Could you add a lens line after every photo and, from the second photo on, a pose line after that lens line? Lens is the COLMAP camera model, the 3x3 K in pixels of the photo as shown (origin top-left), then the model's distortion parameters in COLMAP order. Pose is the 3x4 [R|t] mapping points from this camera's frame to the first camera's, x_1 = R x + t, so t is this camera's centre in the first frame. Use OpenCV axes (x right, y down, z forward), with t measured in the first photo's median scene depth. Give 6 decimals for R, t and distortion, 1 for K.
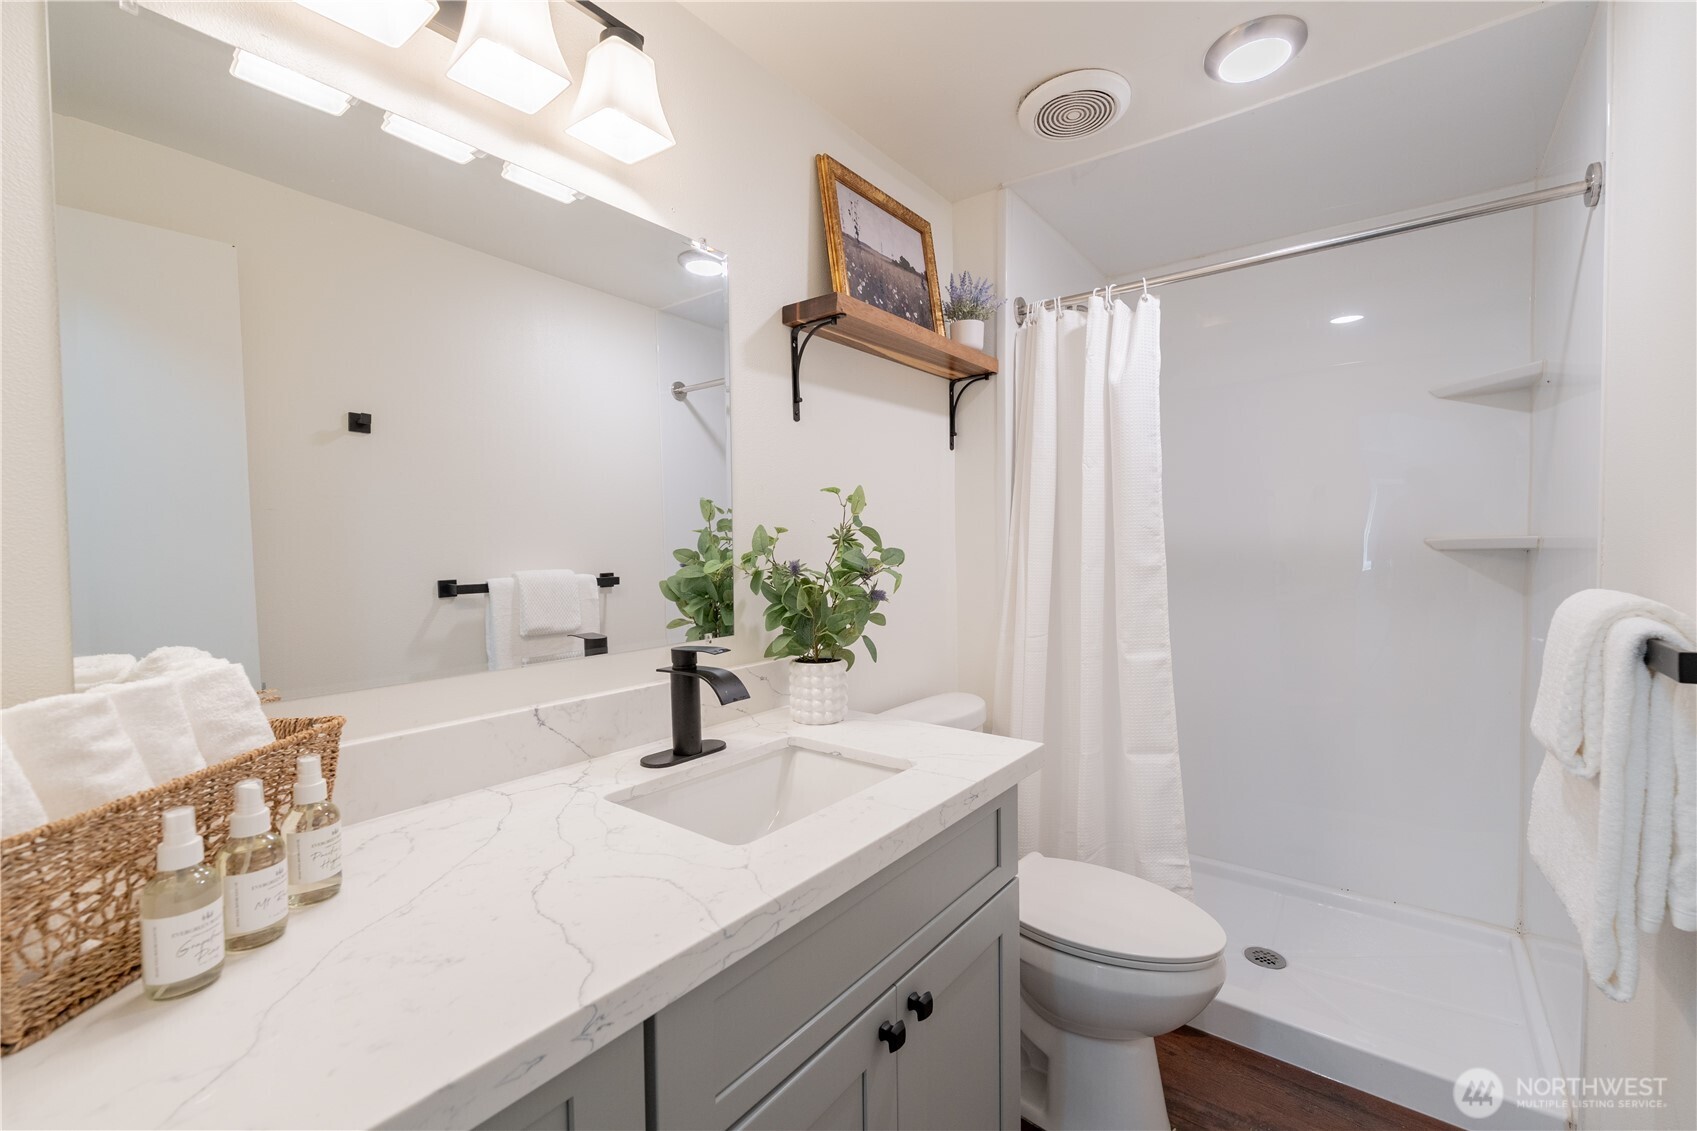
lens RADIAL K [[693.2, 0, 844.7], [0, 693.2, 569.0], [0, 0, 1]] dist [0.001438, -0.000727]
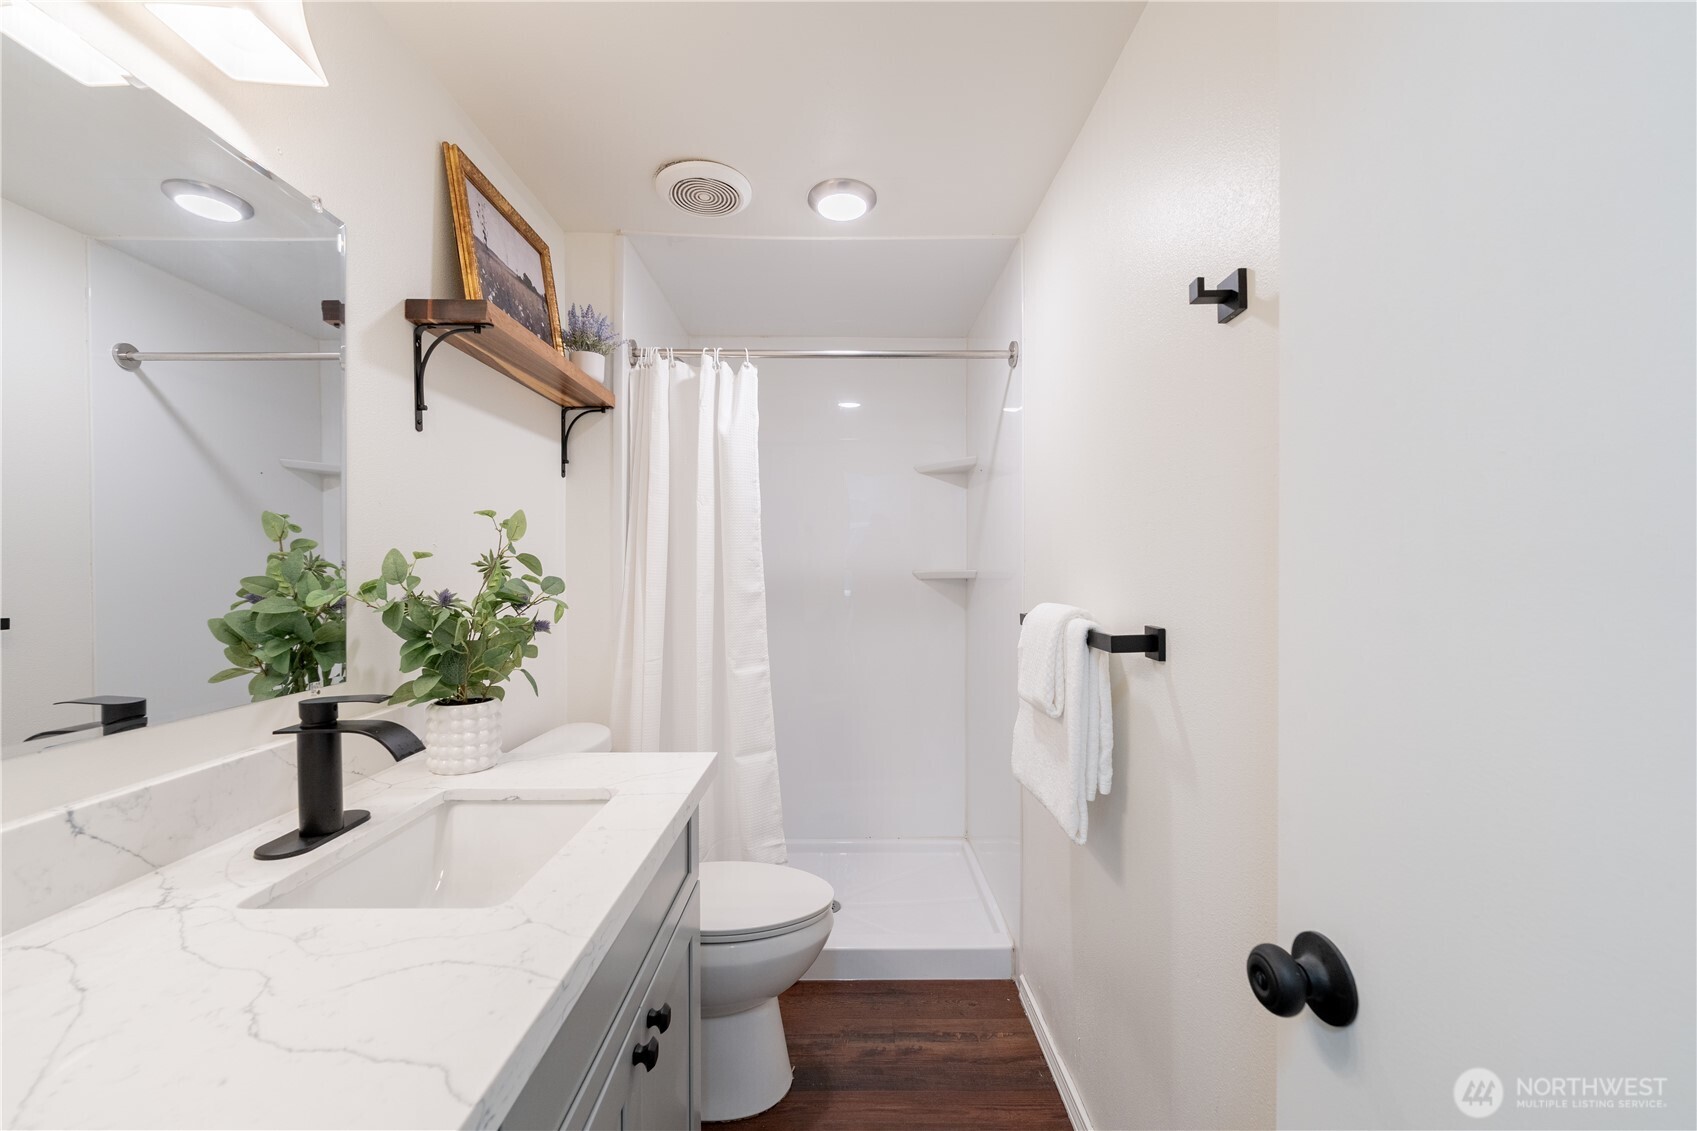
lens RADIAL K [[693.2, 0, 802.3], [0, 693.2, 572.3], [0, 0, 1]] dist [0.001438, -0.000727]
pose [[0.798786, 0.007875, 0.601563, -0.218678], [0.013675, 0.999418, -0.031241, -0.000743], [-0.601459, 0.033181, 0.798214, 0.015044]]
